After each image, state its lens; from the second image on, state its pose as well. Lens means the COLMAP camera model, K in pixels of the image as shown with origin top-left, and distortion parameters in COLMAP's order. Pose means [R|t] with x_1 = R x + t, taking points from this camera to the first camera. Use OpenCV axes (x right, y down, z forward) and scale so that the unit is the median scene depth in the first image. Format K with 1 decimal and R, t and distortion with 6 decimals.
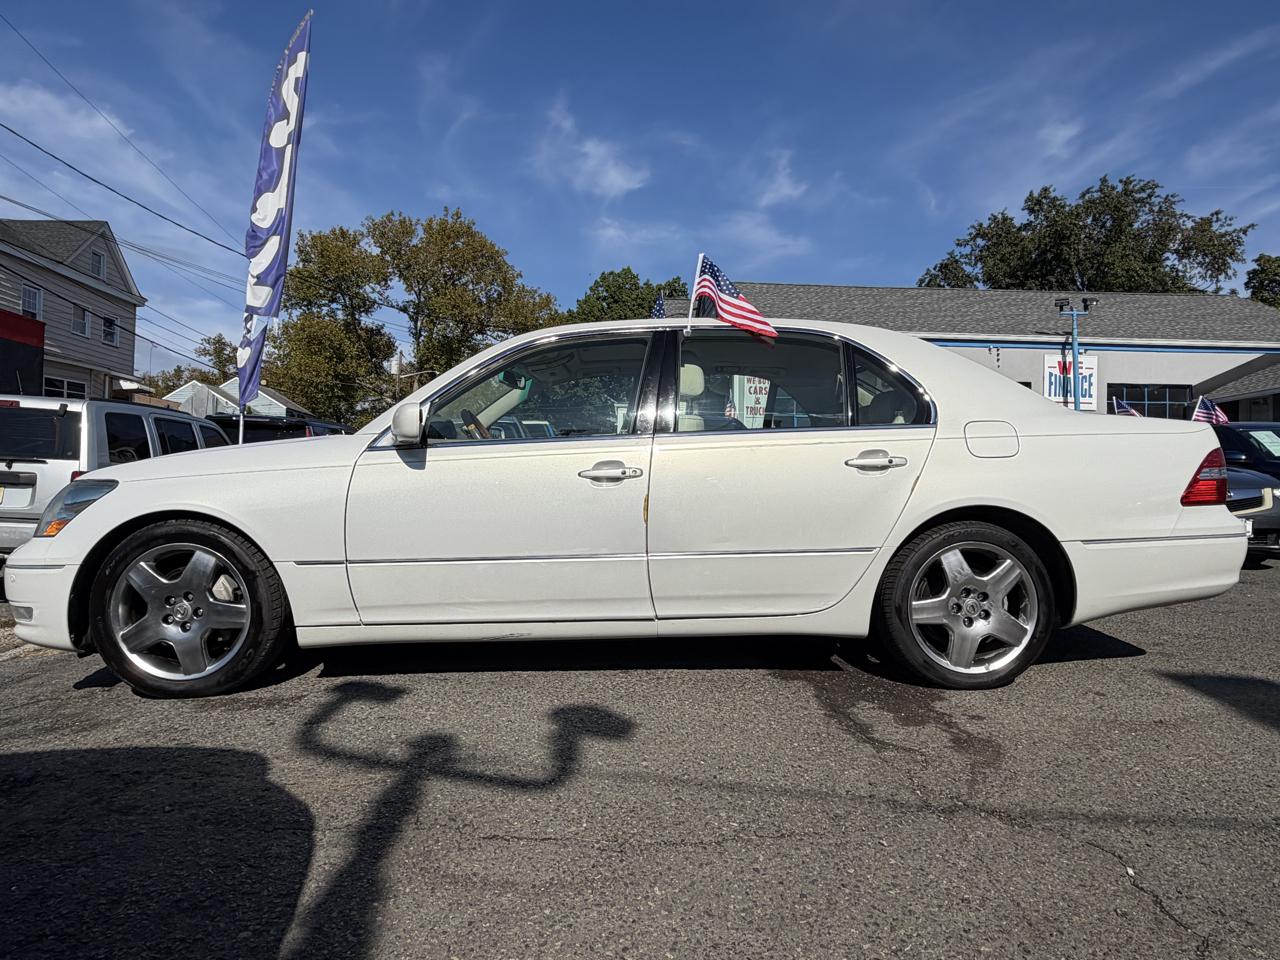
lens RADIAL K [[807.1, 0, 640.0], [0, 807.1, 480.0], [0, 0, 1]] dist [0.001567, 0.000987]
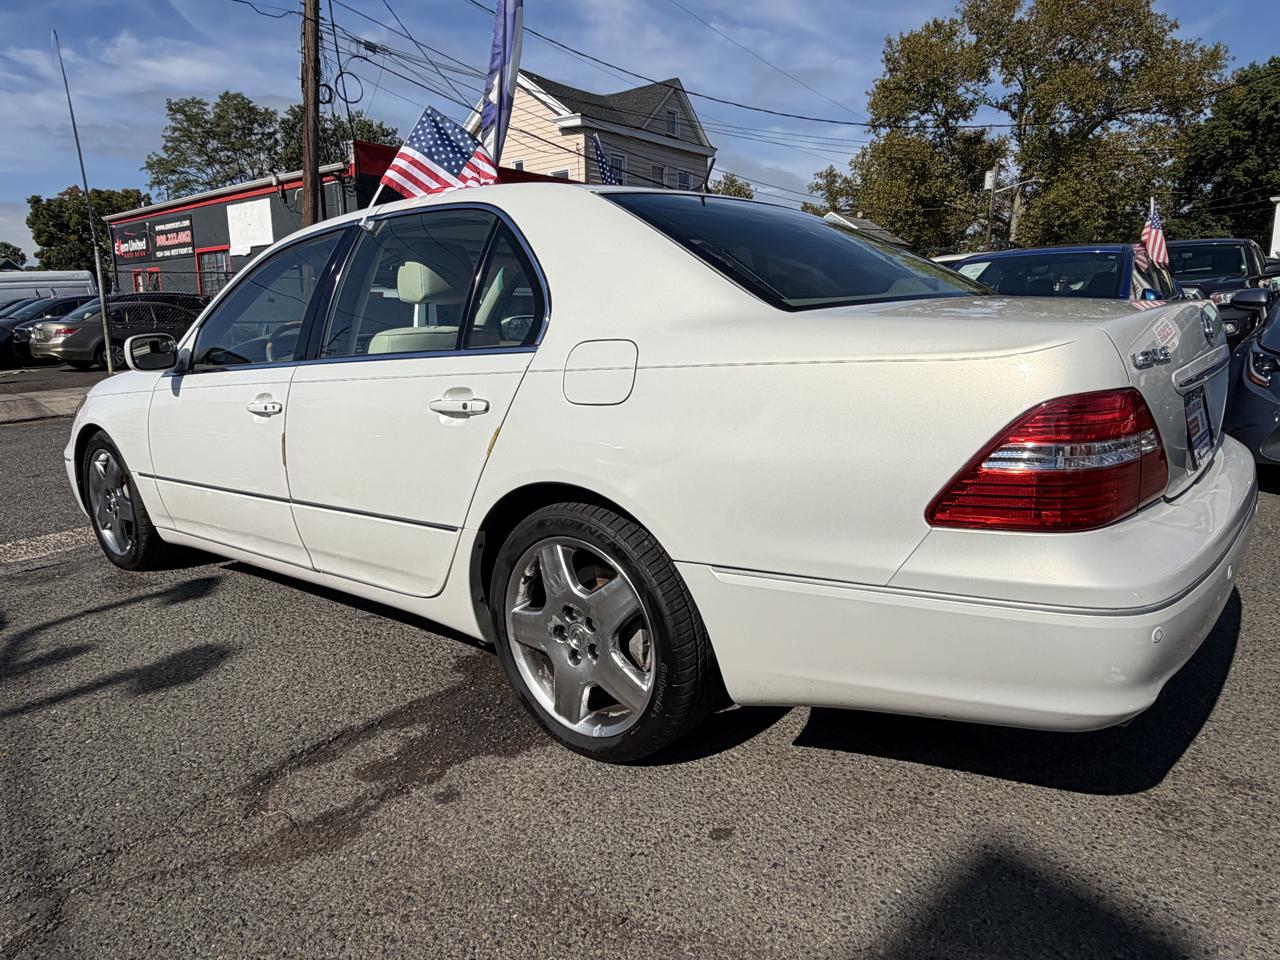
lens RADIAL K [[858.1, 0, 632.8], [0, 858.1, 487.8], [0, 0, 1]] dist [-0.000855, 0.003720]
pose [[0.736909, 0.106773, -0.667506, 0.126786], [0.030956, 0.981081, 0.191107, -0.012541], [0.675282, -0.161492, 0.719662, 0.079334]]
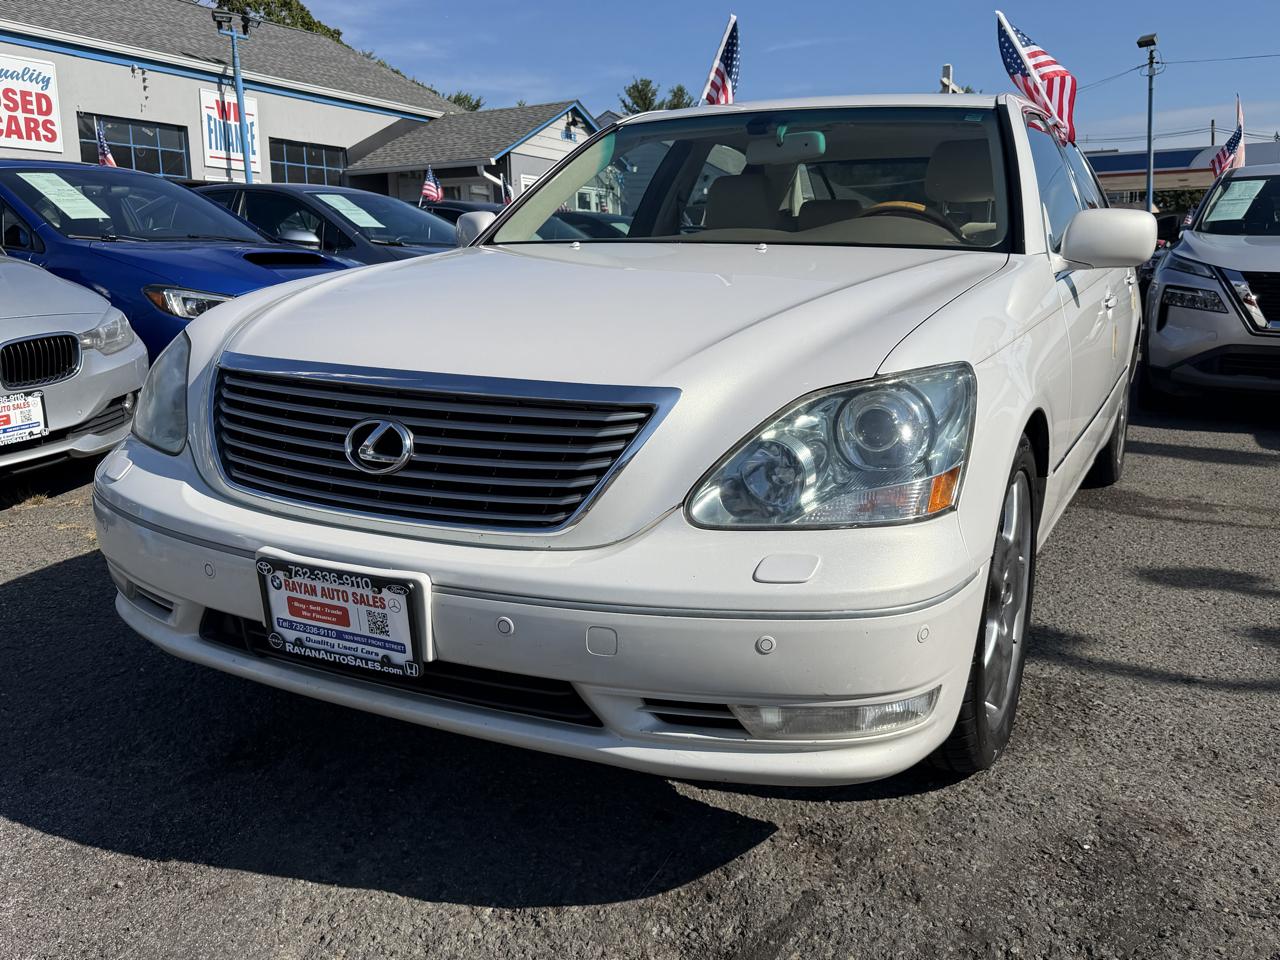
lens RADIAL K [[1101.6, 0, 646.9], [0, 1101.6, 458.4], [0, 0, 1]] dist [0.072935, -0.109808]
pose [[0.518392, -0.156178, 0.840761, -0.179108], [0.004107, 0.983625, 0.180183, -0.007554], [-0.855133, -0.089952, 0.510544, 0.118775]]
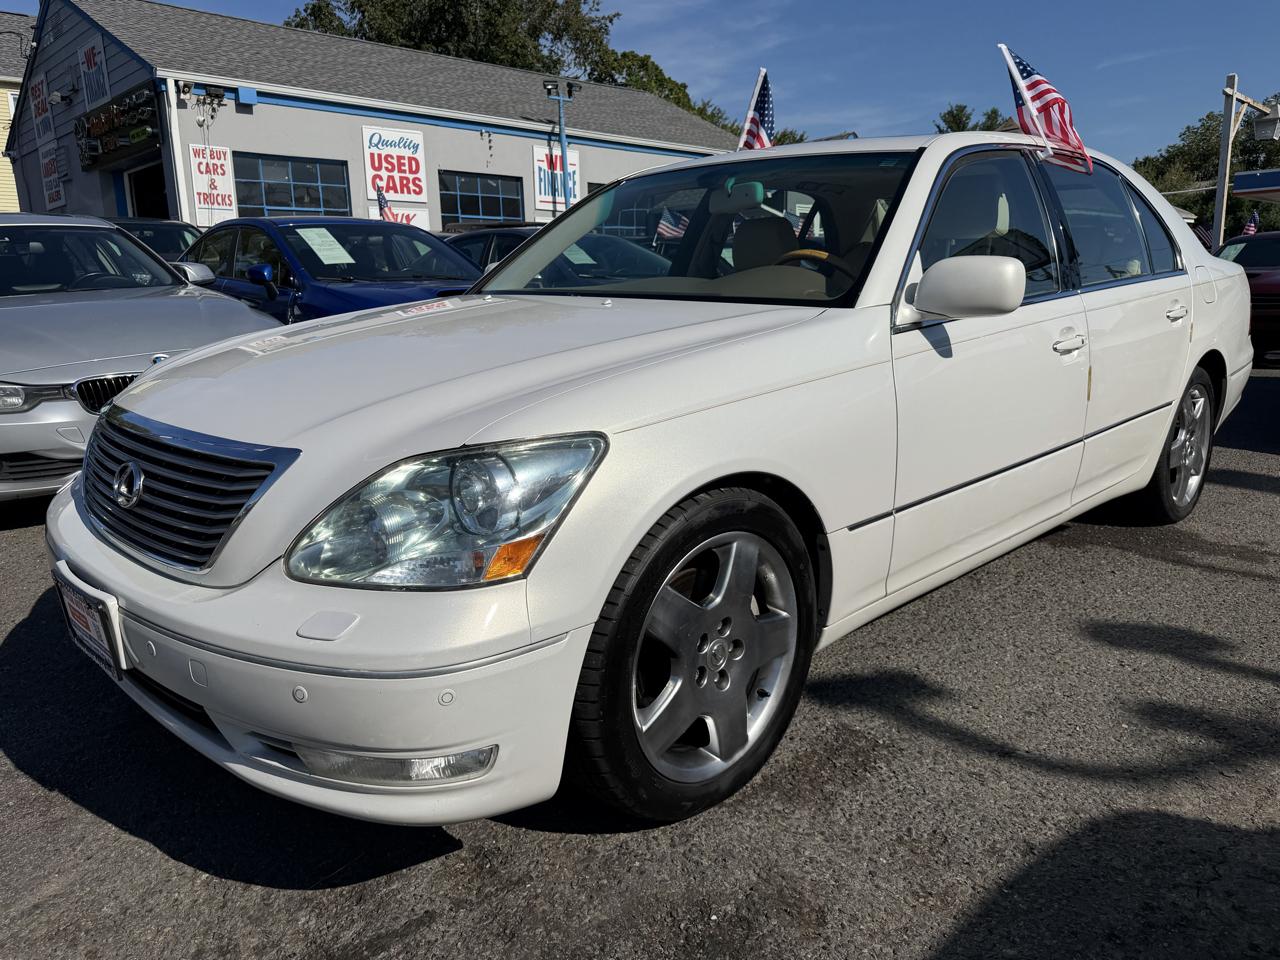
lens RADIAL K [[946.1, 0, 640.0], [0, 946.1, 480.0], [0, 0, 1]] dist [0.068606, -0.089248]
pose [[0.758762, -0.152721, 0.633211, -0.134528], [0.021398, 0.977445, 0.210104, -0.011734], [-0.651016, -0.145870, 0.744916, 0.079486]]
